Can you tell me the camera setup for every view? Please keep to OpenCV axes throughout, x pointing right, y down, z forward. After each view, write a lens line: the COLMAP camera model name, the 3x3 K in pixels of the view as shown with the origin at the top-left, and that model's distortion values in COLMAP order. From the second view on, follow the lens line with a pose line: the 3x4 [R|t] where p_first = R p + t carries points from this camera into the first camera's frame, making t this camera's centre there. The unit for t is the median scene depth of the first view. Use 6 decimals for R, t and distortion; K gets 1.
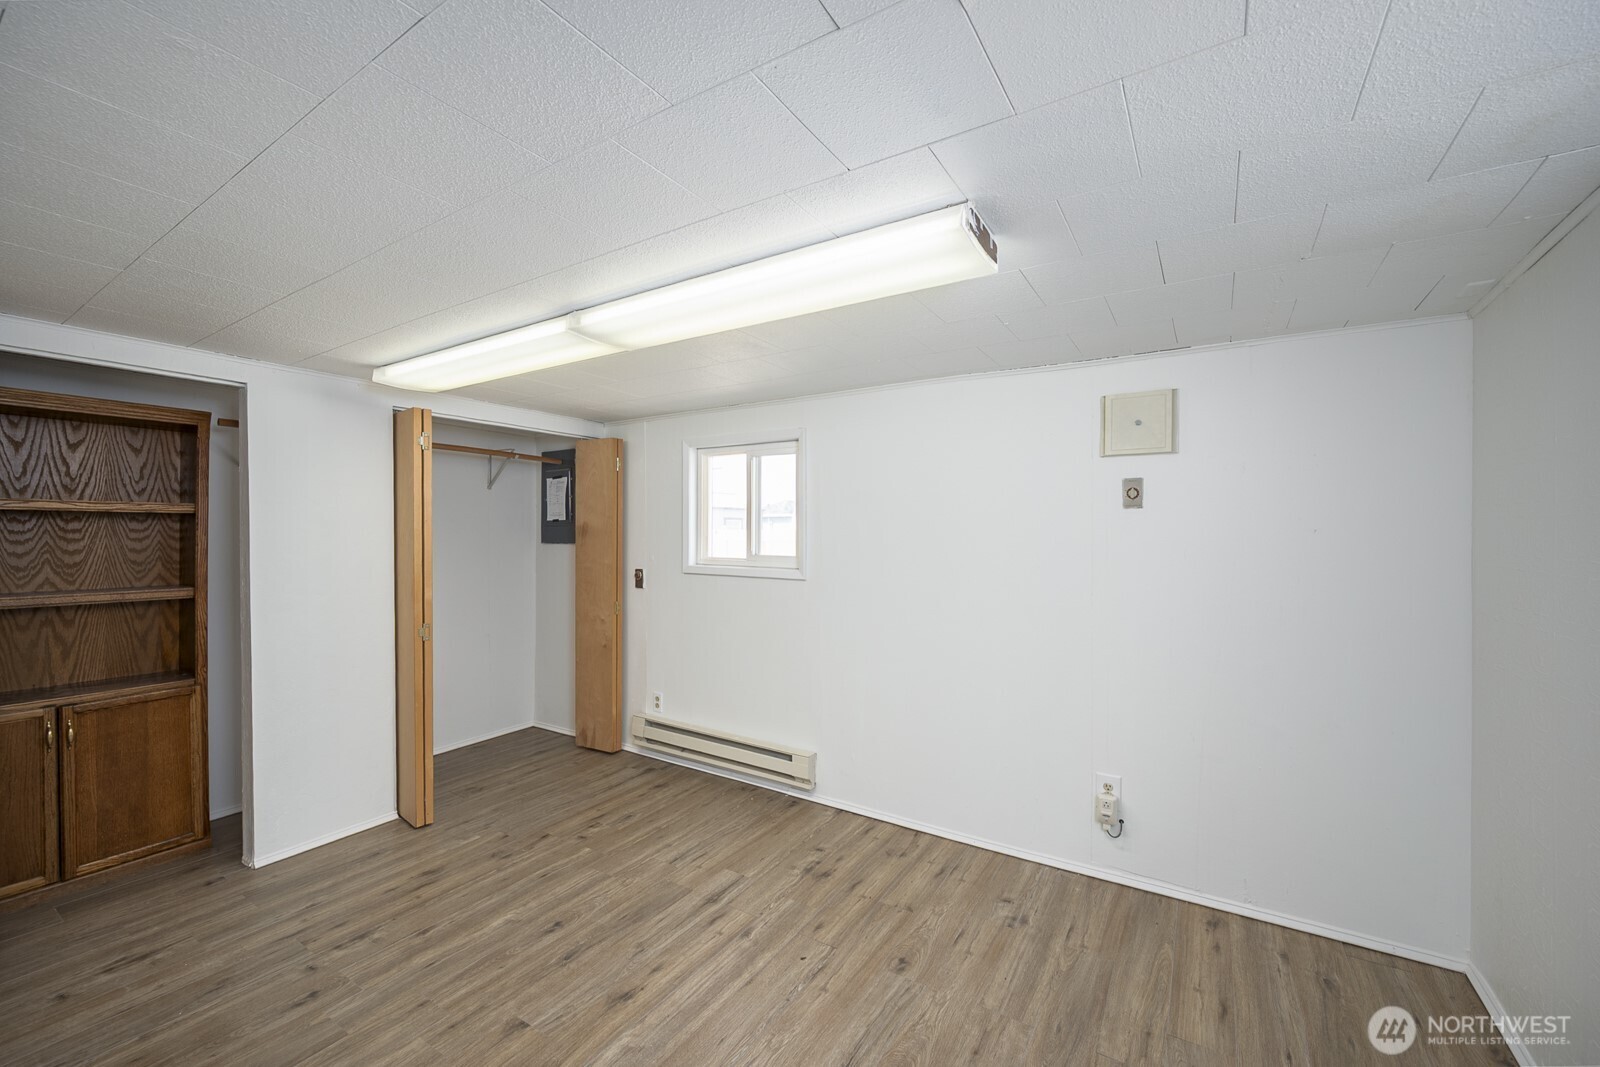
lens RADIAL K [[631.7, 0, 797.2], [0, 631.7, 534.8], [0, 0, 1]] dist [-0.000251, -0.000335]
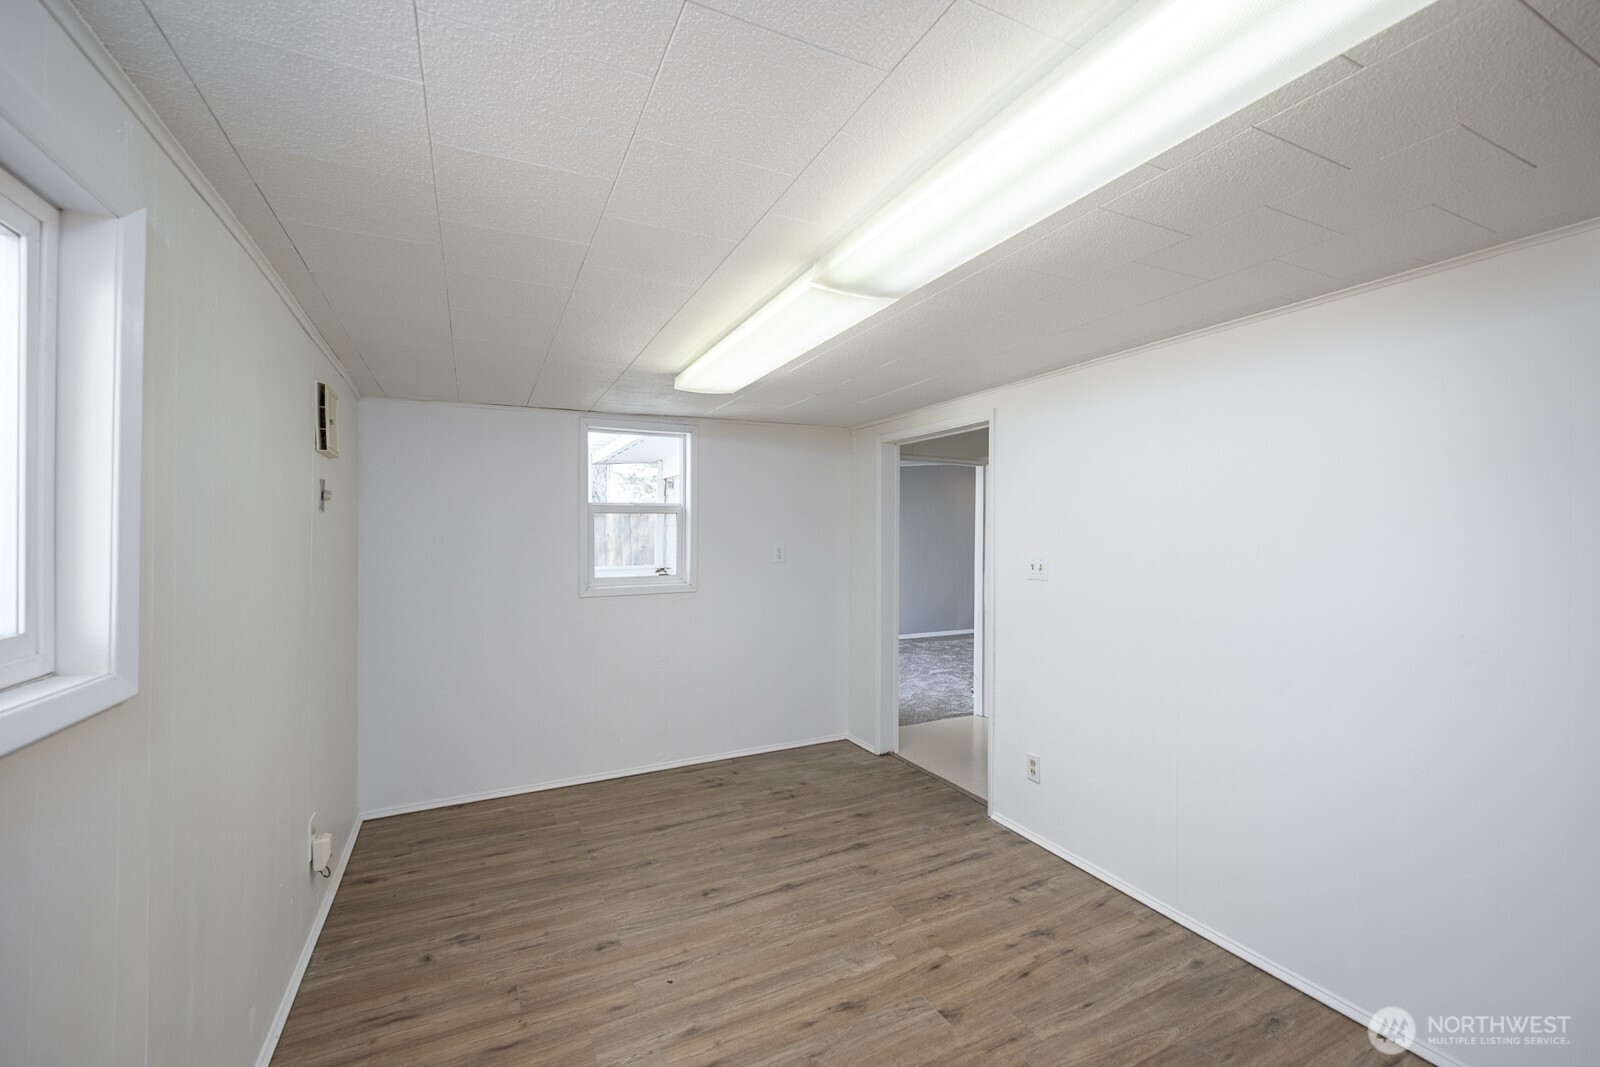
lens RADIAL K [[631.7, 0, 798.0], [0, 631.7, 532.5], [0, 0, 1]] dist [-0.000251, -0.000335]
pose [[-0.849819, 0.004614, 0.527055, -0.707917], [0.005733, 0.999983, 0.000490, -0.014704], [-0.527044, 0.003438, -0.849831, 1.818235]]
